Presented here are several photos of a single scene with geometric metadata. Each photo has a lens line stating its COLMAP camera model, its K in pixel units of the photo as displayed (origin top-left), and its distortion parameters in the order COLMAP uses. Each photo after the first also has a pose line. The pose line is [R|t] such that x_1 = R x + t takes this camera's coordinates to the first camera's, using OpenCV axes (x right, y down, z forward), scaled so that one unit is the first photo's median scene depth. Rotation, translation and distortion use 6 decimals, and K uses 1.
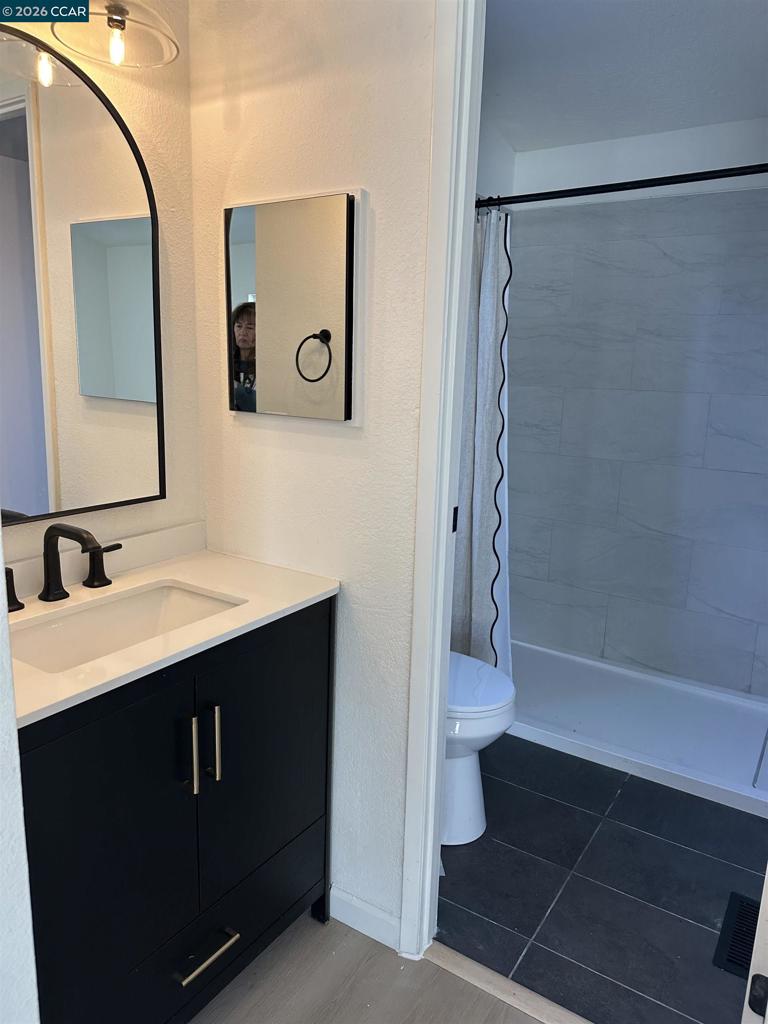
lens RADIAL K [[712.7, 0, 383.6], [0, 712.7, 507.0], [0, 0, 1]] dist [0.072783, -0.091106]
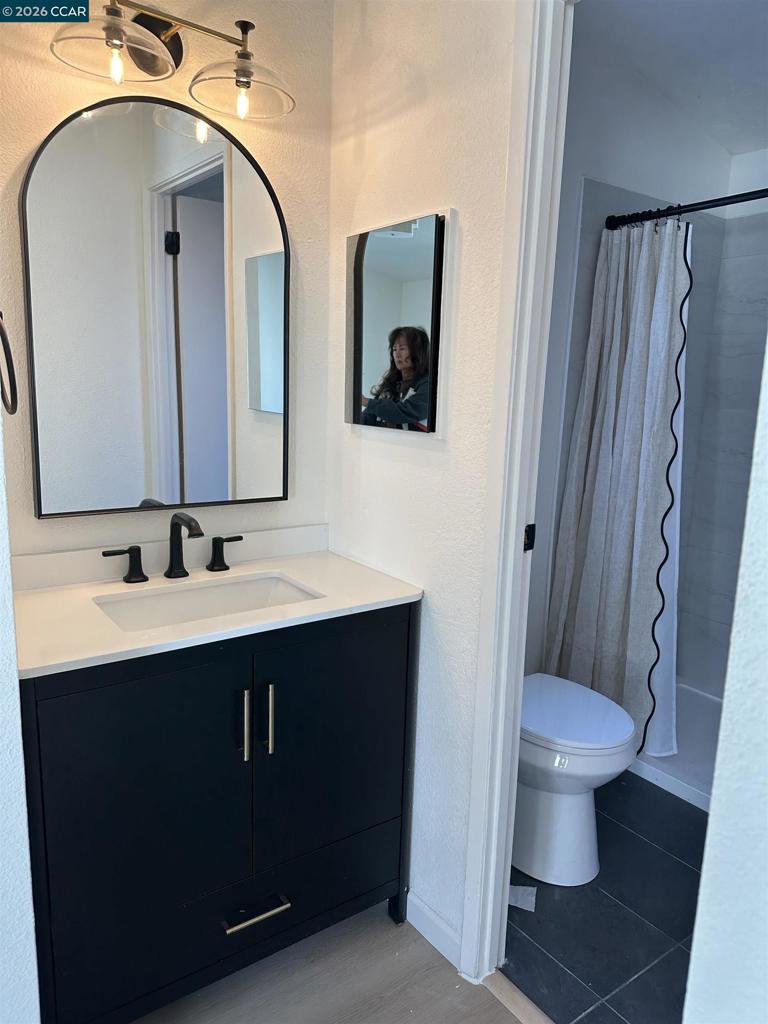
lens RADIAL K [[715.2, 0, 384.0], [0, 715.2, 512.0], [0, 0, 1]] dist [0.087898, -0.137017]
pose [[0.934438, 0.065680, -0.350017, 0.210268], [-0.075793, 0.997007, -0.015258, 0.011544], [0.347968, 0.040787, 0.936619, 0.010423]]
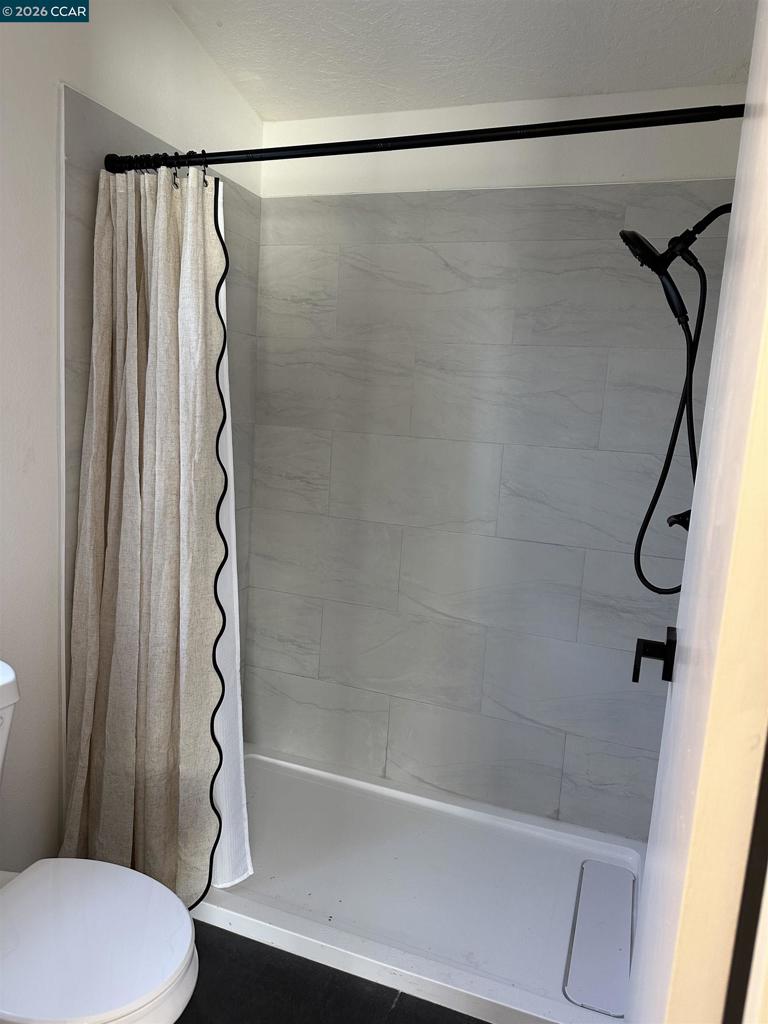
lens RADIAL K [[715.9, 0, 384.0], [0, 715.9, 512.0], [0, 0, 1]] dist [0.114613, -0.259571]
pose [[0.971913, -0.003371, 0.235318, 0.217894], [0.013135, 0.999116, -0.039938, -0.082362], [-0.234975, 0.041907, 0.971098, 0.416095]]
